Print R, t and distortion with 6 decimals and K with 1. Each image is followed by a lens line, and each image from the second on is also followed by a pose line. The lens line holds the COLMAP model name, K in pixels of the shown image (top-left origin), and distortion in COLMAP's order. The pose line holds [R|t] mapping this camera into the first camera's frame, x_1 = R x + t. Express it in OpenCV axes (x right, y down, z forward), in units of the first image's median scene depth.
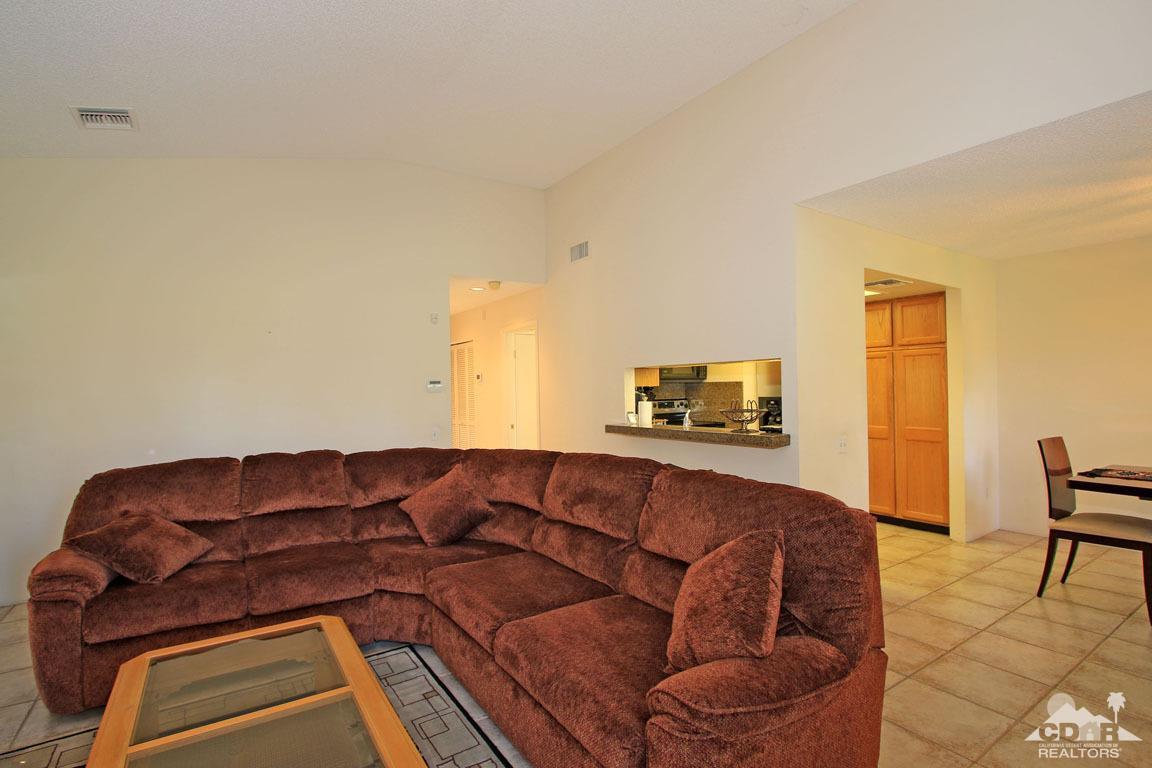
lens RADIAL K [[549.1, 0, 569.0], [0, 549.1, 388.1], [0, 0, 1]] dist [-0.013510, 0.000925]
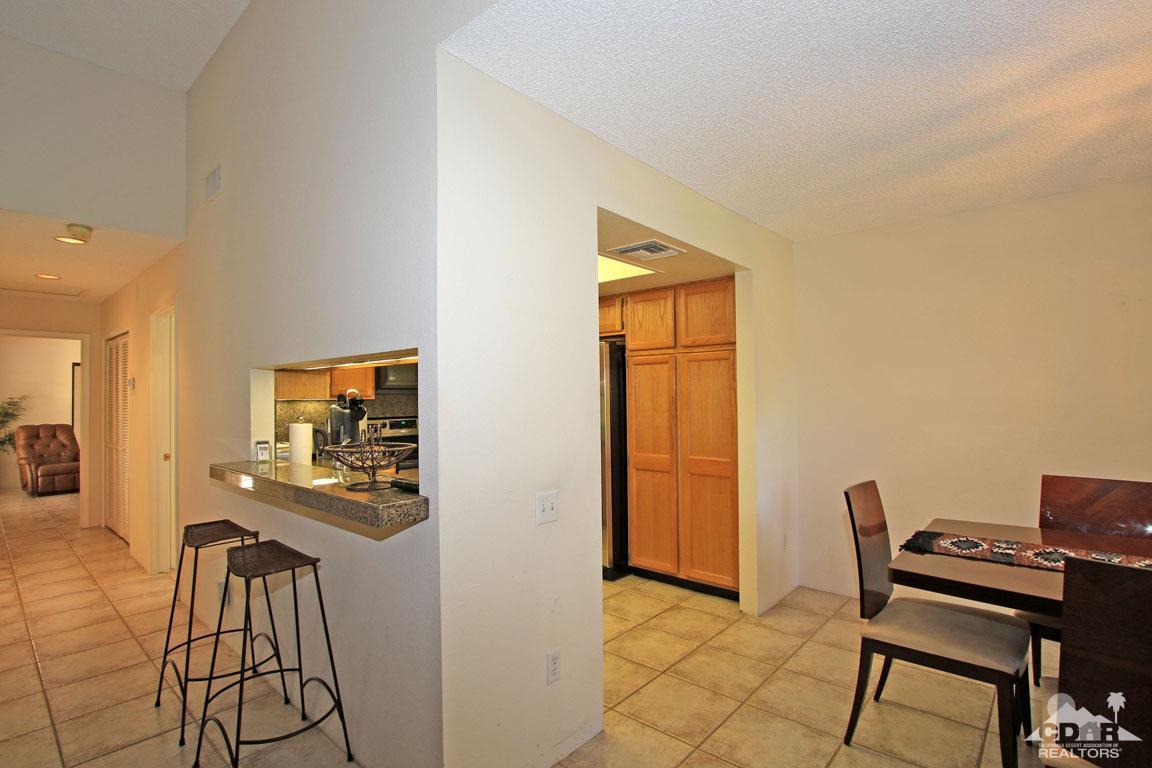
lens RADIAL K [[549.1, 0, 569.0], [0, 549.1, 388.1], [0, 0, 1]] dist [-0.013510, 0.000925]
pose [[0.967185, 0.012356, 0.253771, 0.283218], [-0.007335, 0.999758, -0.020724, -0.005228], [-0.253965, 0.018183, 0.967042, 0.337371]]
